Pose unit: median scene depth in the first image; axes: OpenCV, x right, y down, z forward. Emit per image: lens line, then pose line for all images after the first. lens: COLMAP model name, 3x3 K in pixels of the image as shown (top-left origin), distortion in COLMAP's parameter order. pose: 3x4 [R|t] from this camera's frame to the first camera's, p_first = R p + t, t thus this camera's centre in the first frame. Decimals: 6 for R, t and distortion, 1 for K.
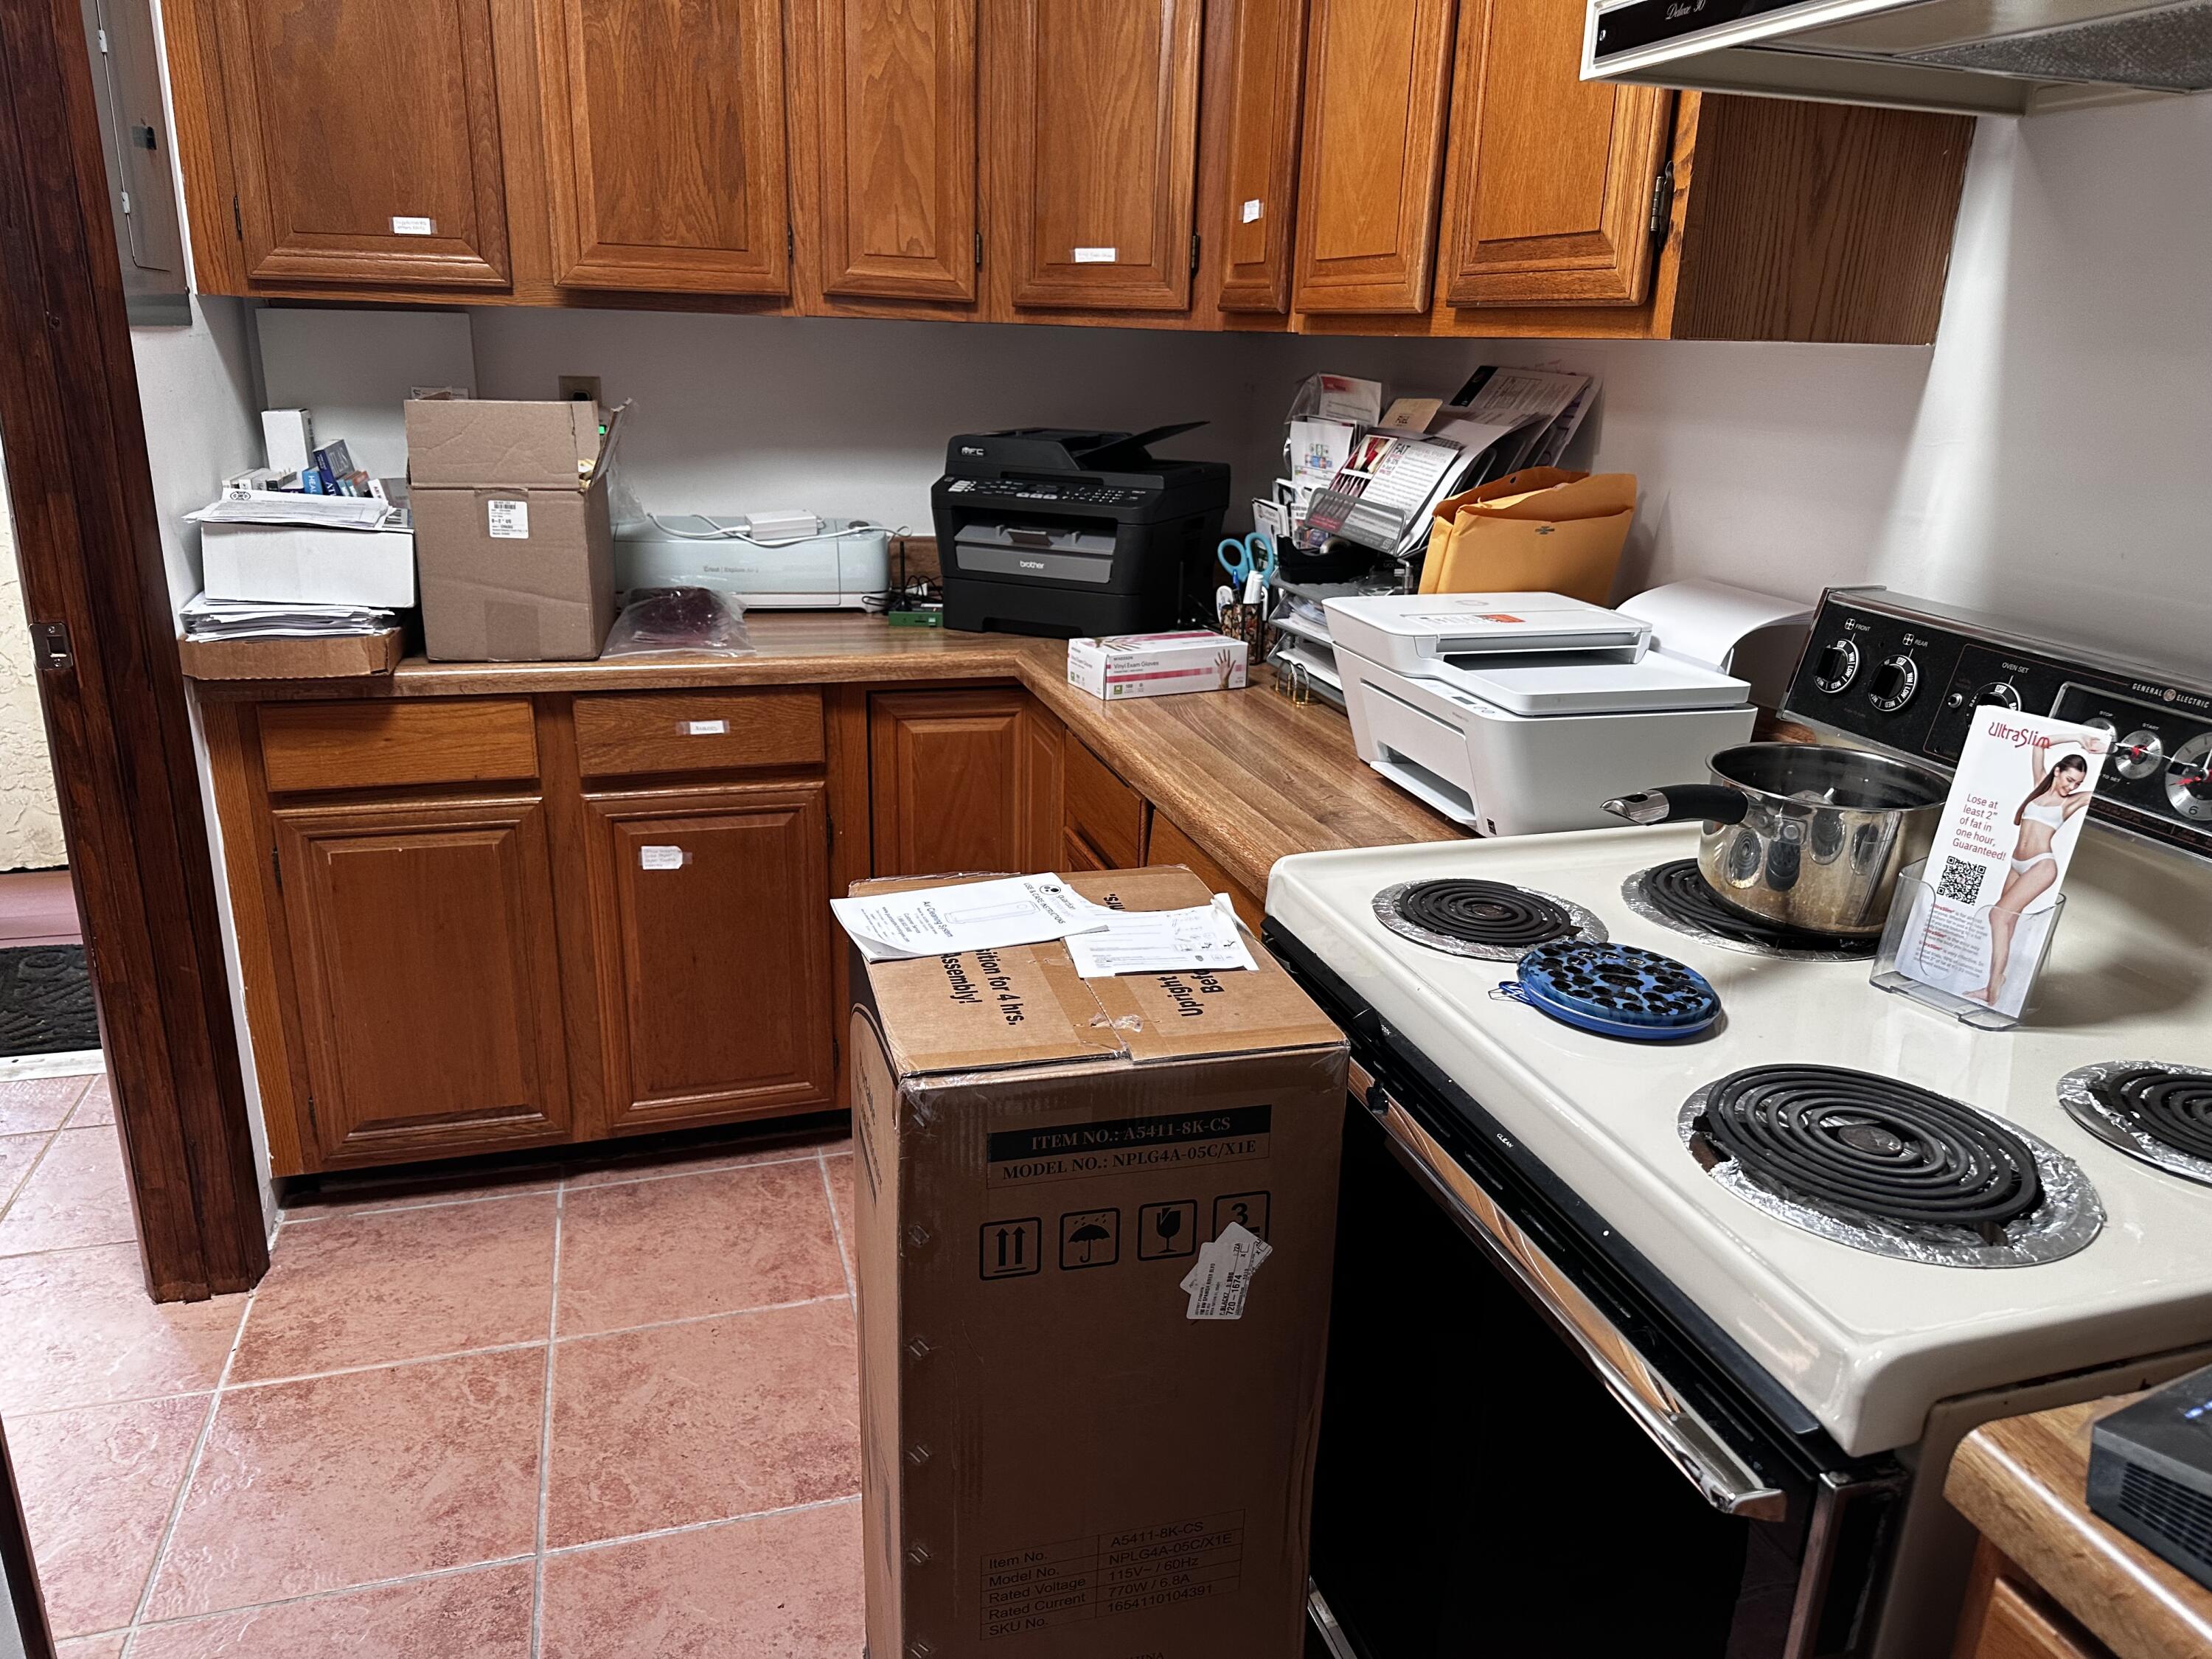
lens RADIAL K [[1562.8, 0, 1102.0], [0, 1562.8, 831.2], [0, 0, 1]] dist [0.034293, -0.001803]
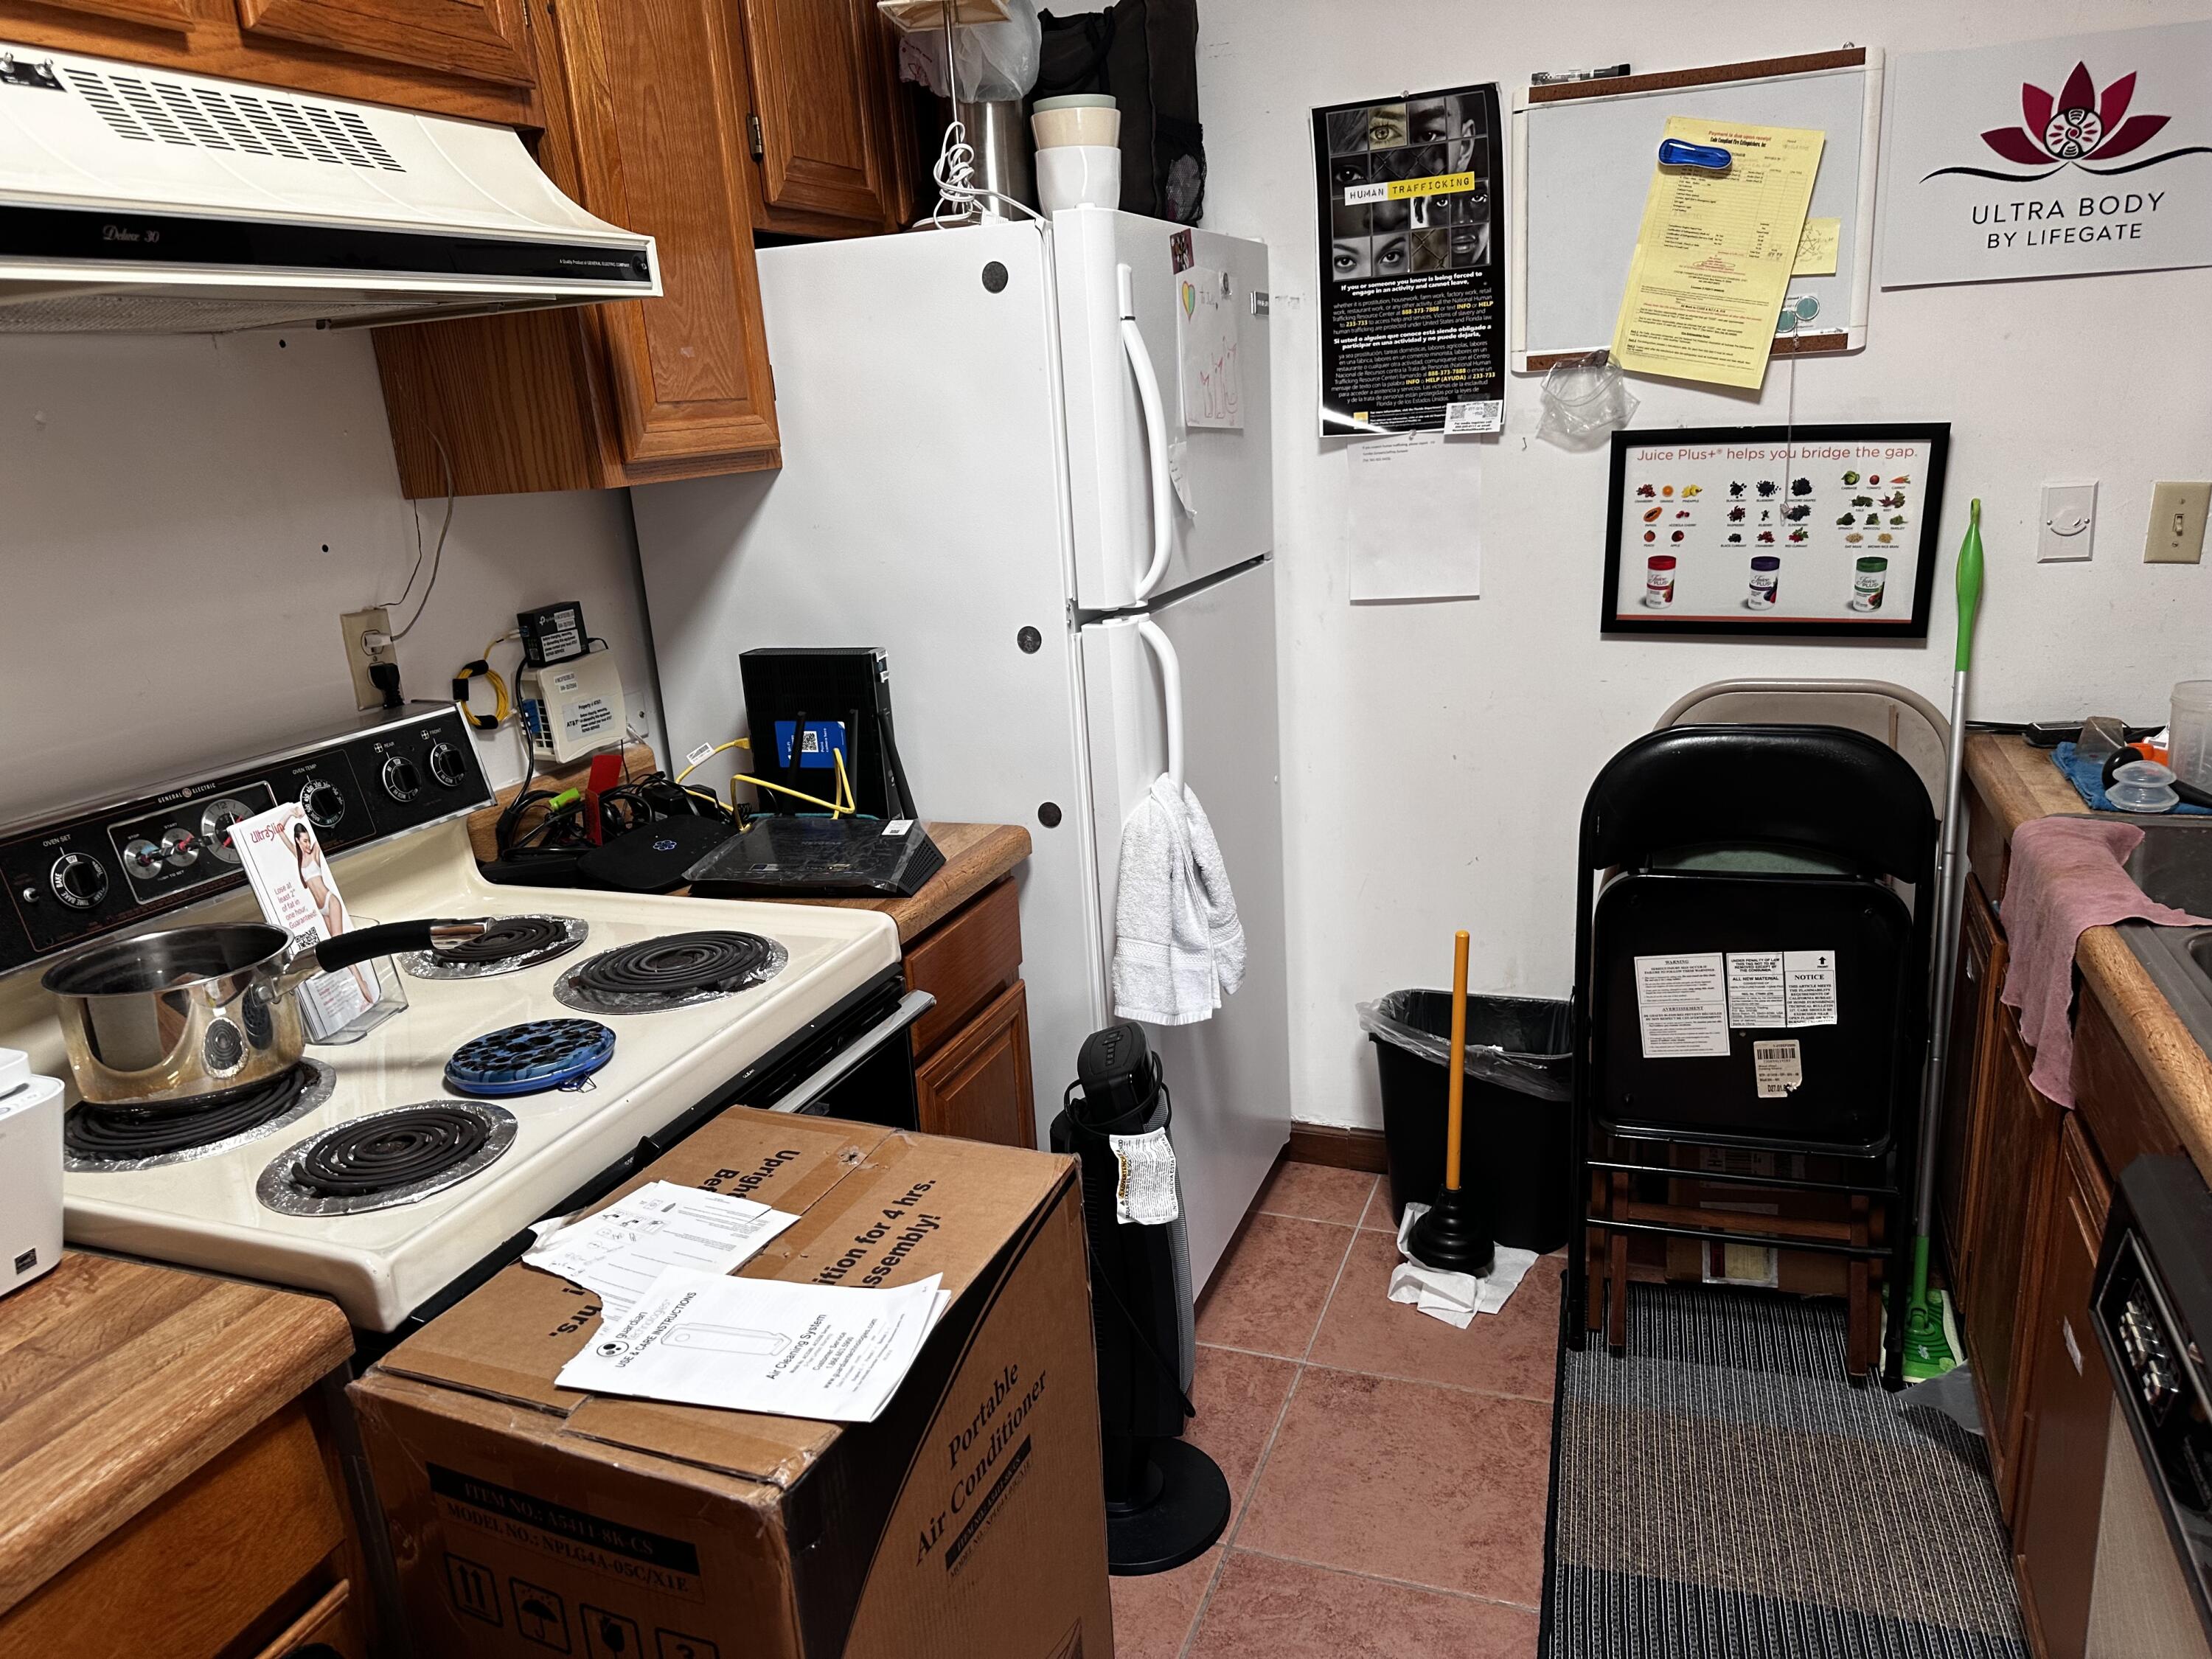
lens RADIAL K [[1562.8, 0, 1101.9], [0, 1562.8, 830.9], [0, 0, 1]] dist [0.034293, -0.001803]
pose [[-0.790026, -0.147278, 0.595120, -0.697777], [0.229651, 0.828947, 0.510008, -0.548820], [-0.568436, 0.539589, -0.621067, 1.391792]]
